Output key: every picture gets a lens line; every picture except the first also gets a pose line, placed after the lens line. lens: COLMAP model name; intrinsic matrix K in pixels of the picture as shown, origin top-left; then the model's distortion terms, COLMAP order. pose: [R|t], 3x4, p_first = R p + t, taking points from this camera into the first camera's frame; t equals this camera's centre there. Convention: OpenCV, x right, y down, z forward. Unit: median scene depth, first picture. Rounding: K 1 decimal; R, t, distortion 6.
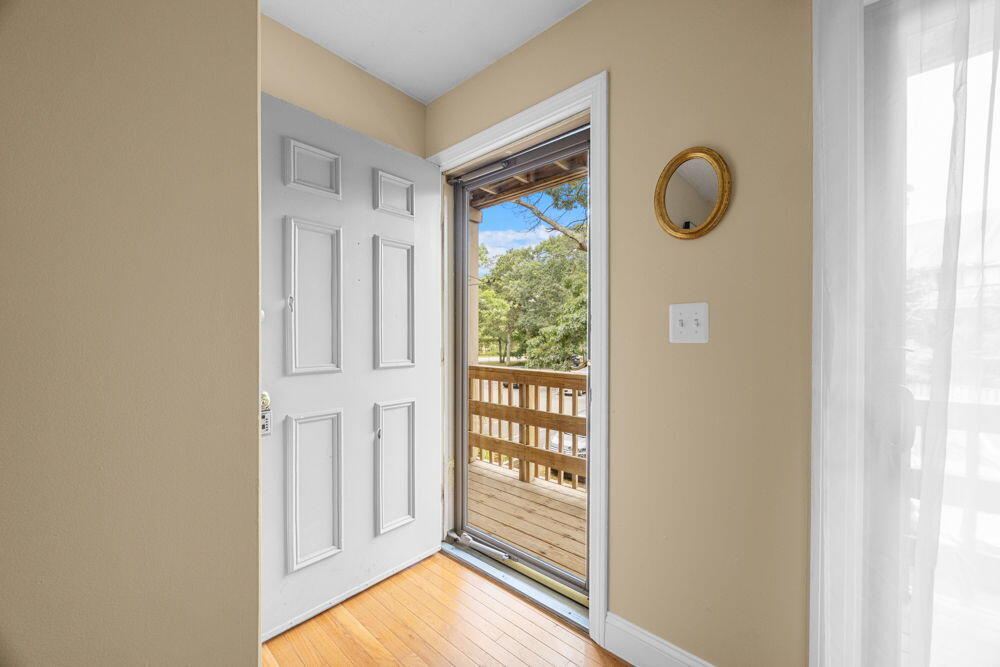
lens RADIAL K [[384.7, 0, 501.2], [0, 384.7, 340.7], [0, 0, 1]] dist [0.000028, -0.000027]
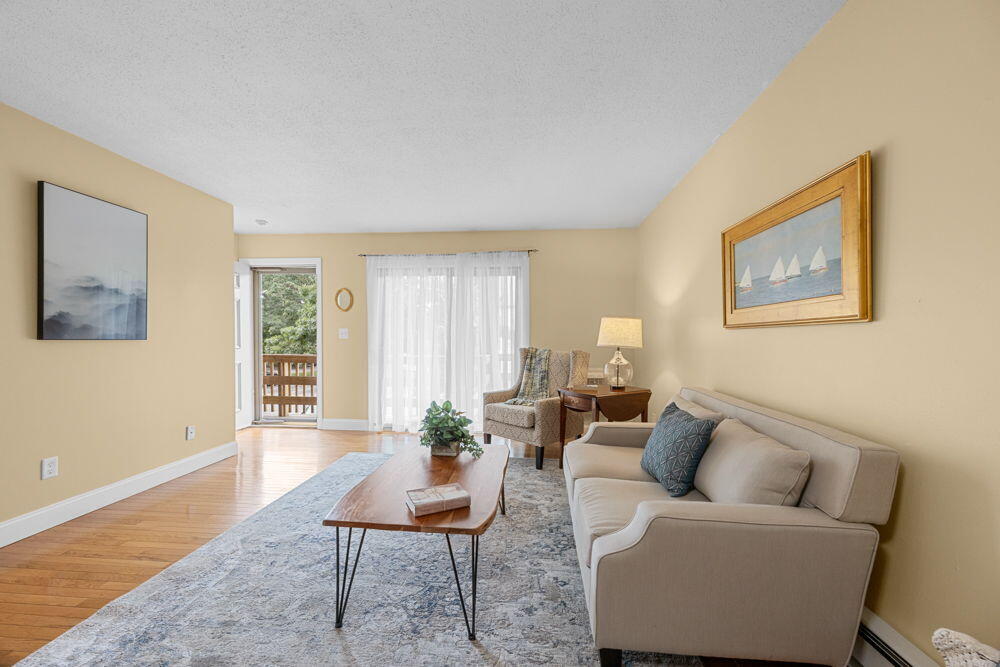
lens RADIAL K [[384.7, 0, 500.0], [0, 384.7, 338.1], [0, 0, 1]] dist [0.000028, -0.000027]
pose [[0.799641, -0.007794, 0.600428, -0.073071], [0.009608, 0.999954, 0.000184, 0.002698], [-0.600402, 0.005622, 0.799679, -0.381452]]
